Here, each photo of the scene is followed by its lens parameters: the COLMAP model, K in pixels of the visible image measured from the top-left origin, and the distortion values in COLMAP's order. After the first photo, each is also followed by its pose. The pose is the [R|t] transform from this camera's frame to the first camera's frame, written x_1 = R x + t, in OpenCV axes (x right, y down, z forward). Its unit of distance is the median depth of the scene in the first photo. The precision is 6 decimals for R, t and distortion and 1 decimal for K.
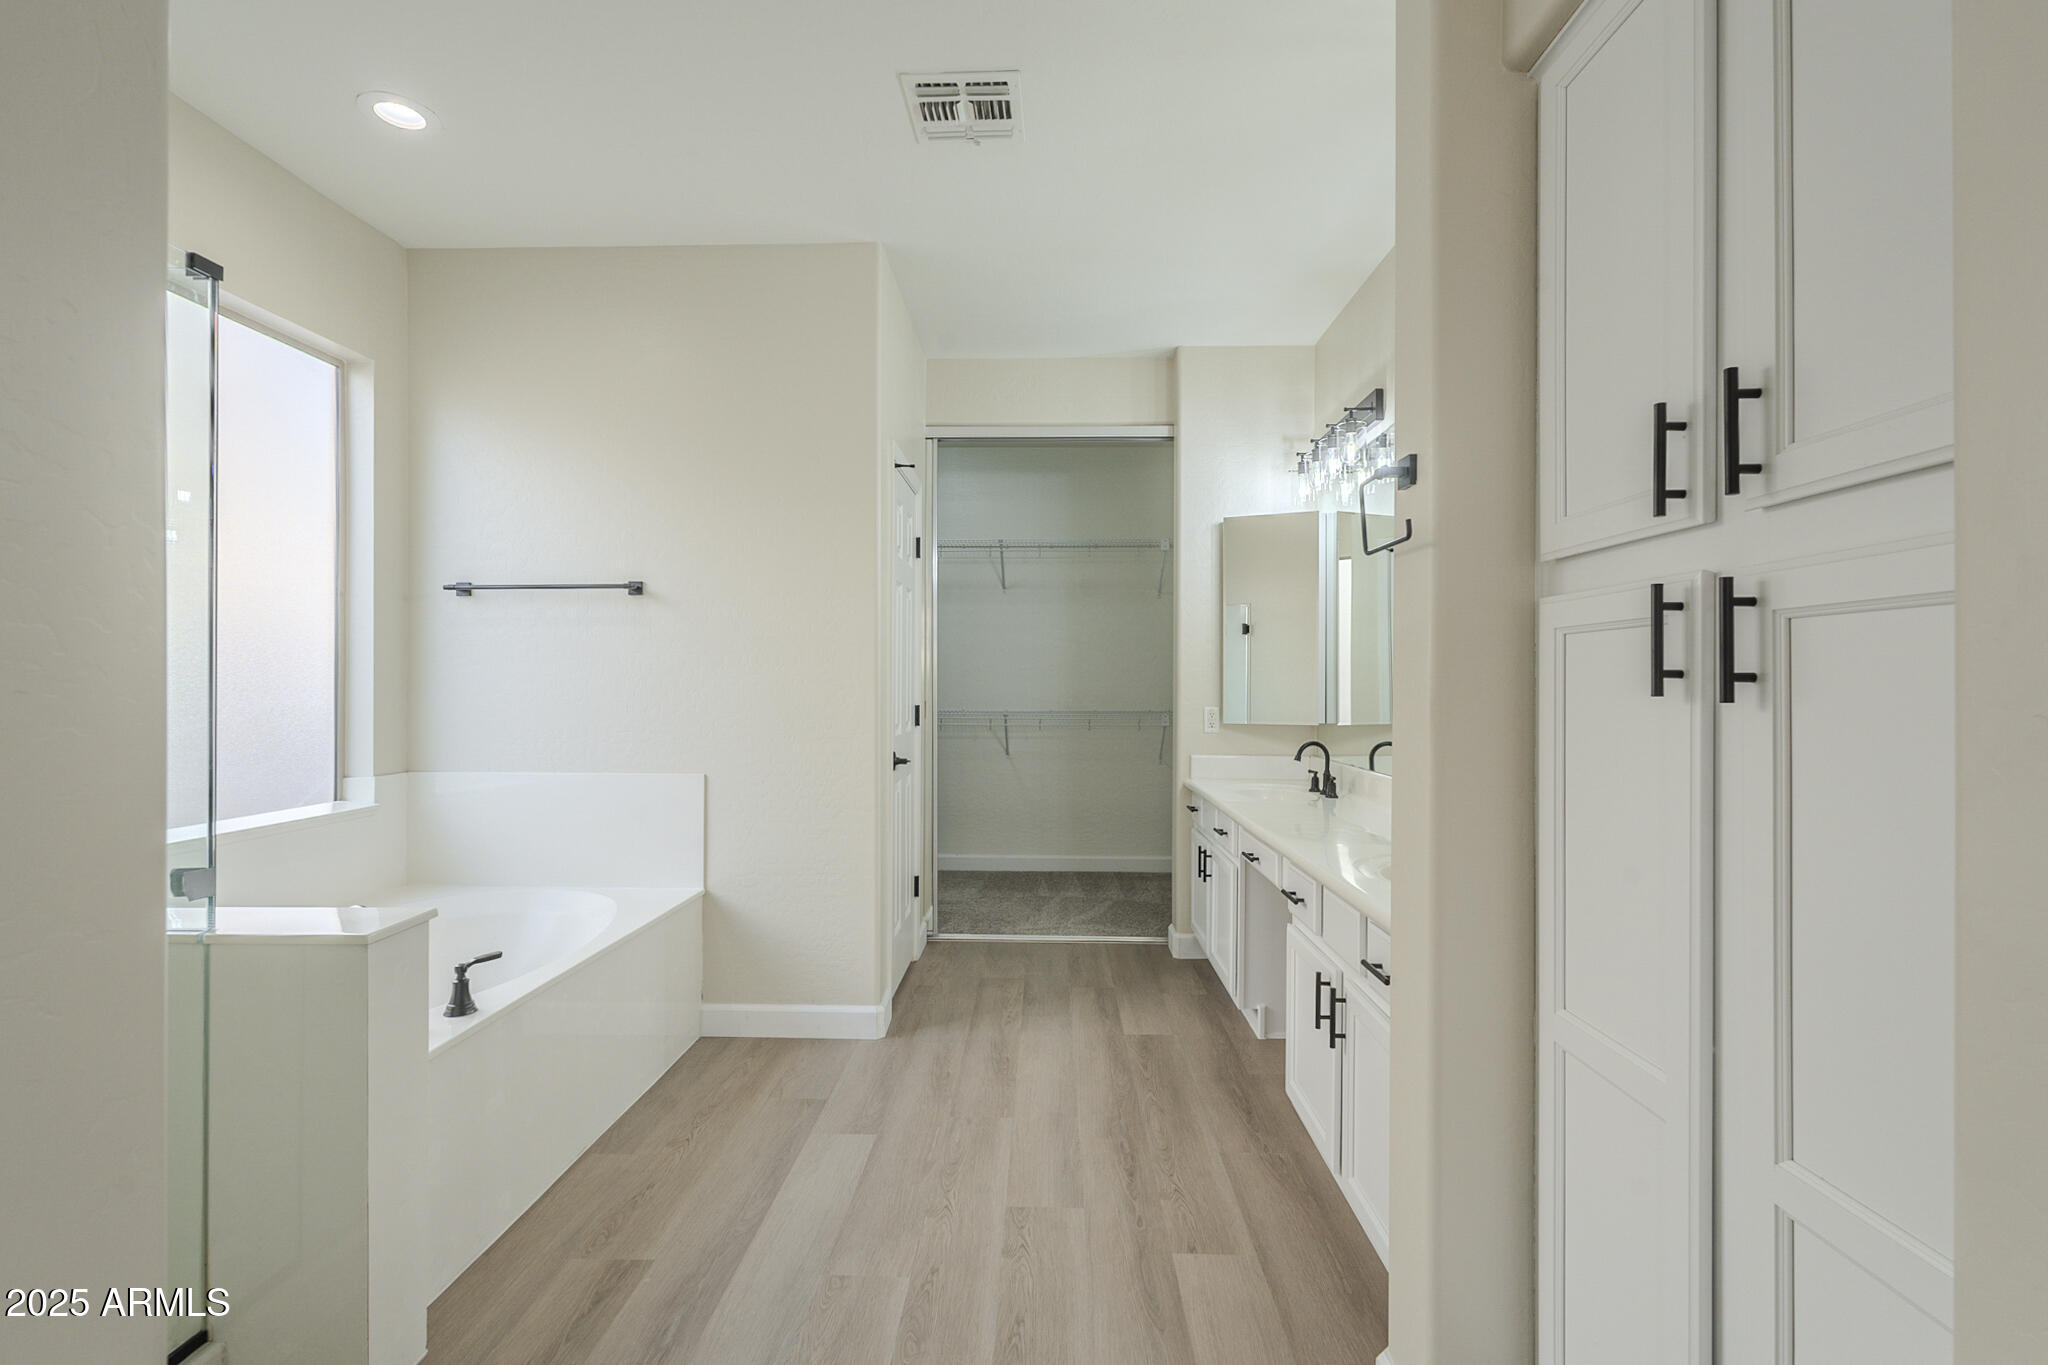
lens RADIAL K [[901.6, 0, 1027.5], [0, 901.6, 689.7], [0, 0, 1]] dist [0.001922, -0.000121]
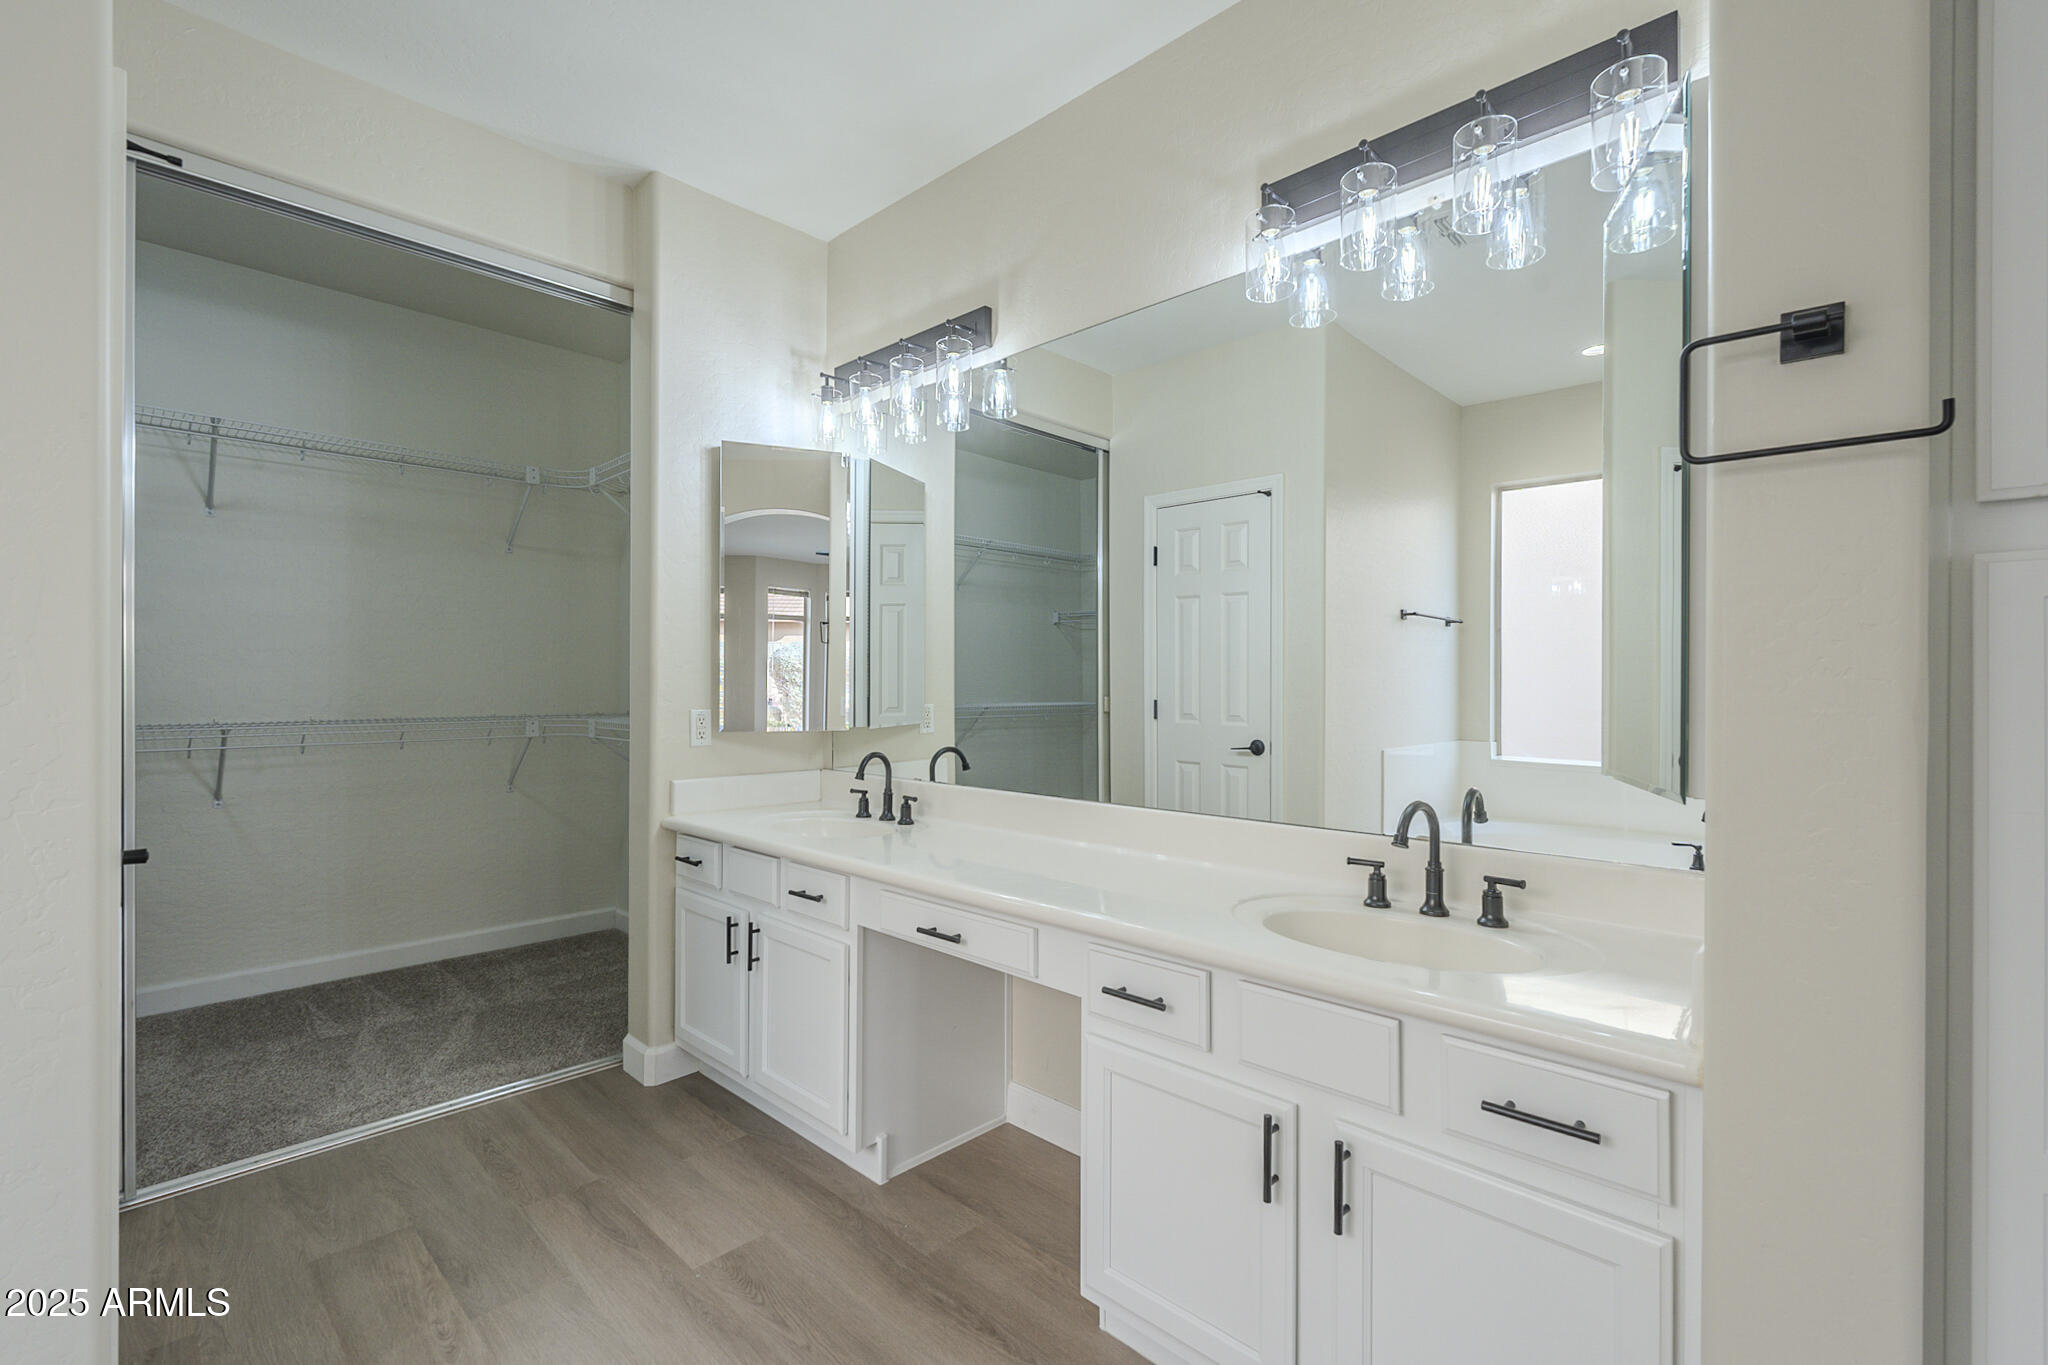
lens RADIAL K [[903.7, 0, 1024.0], [0, 903.7, 682.5], [0, 0, 1]] dist [0.000634, -0.000246]
pose [[0.679636, -0.002713, 0.733545, -0.139930], [0.003619, 0.999993, 0.000346, -0.000821], [-0.733541, 0.002420, 0.679641, 0.344979]]
